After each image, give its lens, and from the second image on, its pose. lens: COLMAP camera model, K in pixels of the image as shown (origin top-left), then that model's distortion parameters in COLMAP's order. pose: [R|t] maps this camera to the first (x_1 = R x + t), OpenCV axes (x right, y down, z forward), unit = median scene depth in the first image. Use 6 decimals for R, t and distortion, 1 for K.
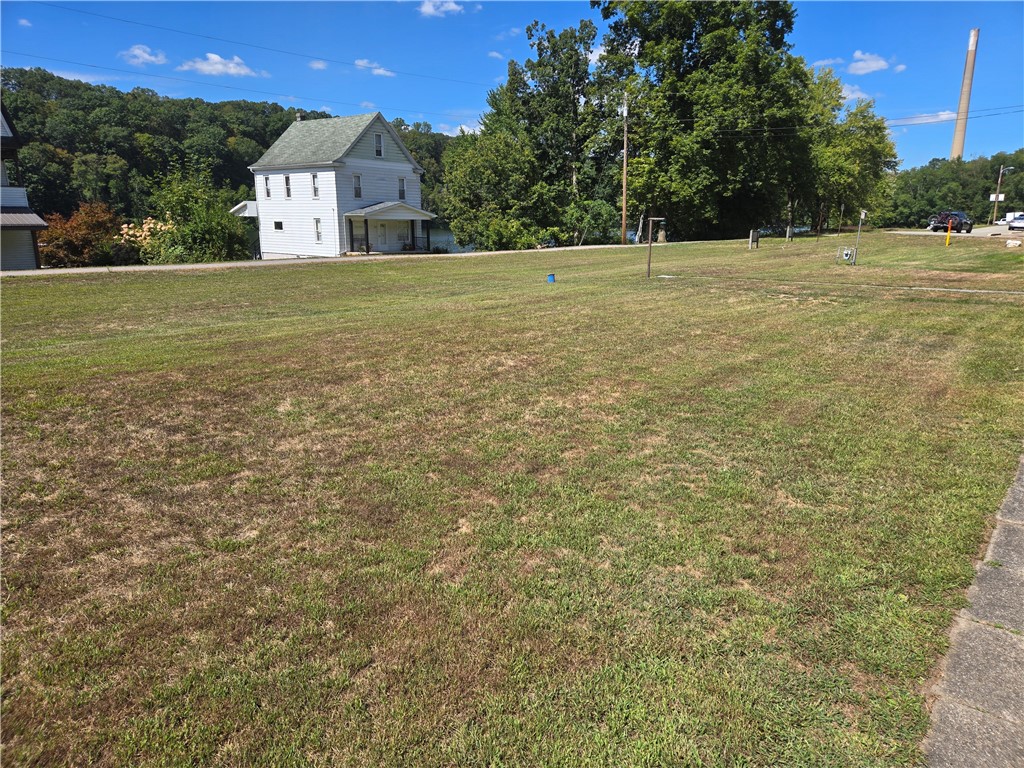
lens RADIAL K [[655.3, 0, 512.0], [0, 655.3, 384.0], [0, 0, 1]] dist [0.079267, -0.071486]
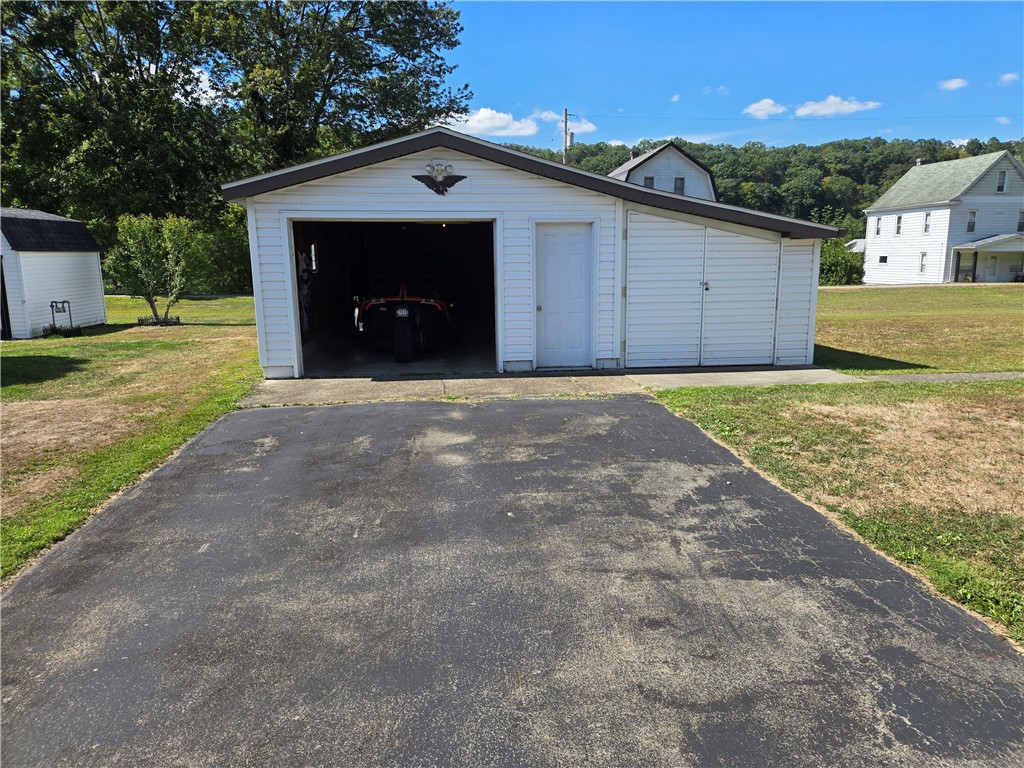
lens RADIAL K [[655.3, 0, 512.0], [0, 655.3, 384.0], [0, 0, 1]] dist [0.079267, -0.071486]
pose [[0.700233, 0.127604, -0.702418, 0.037544], [-0.163313, 0.986438, 0.016396, 0.061388], [0.694984, 0.103233, 0.711576, -0.251279]]
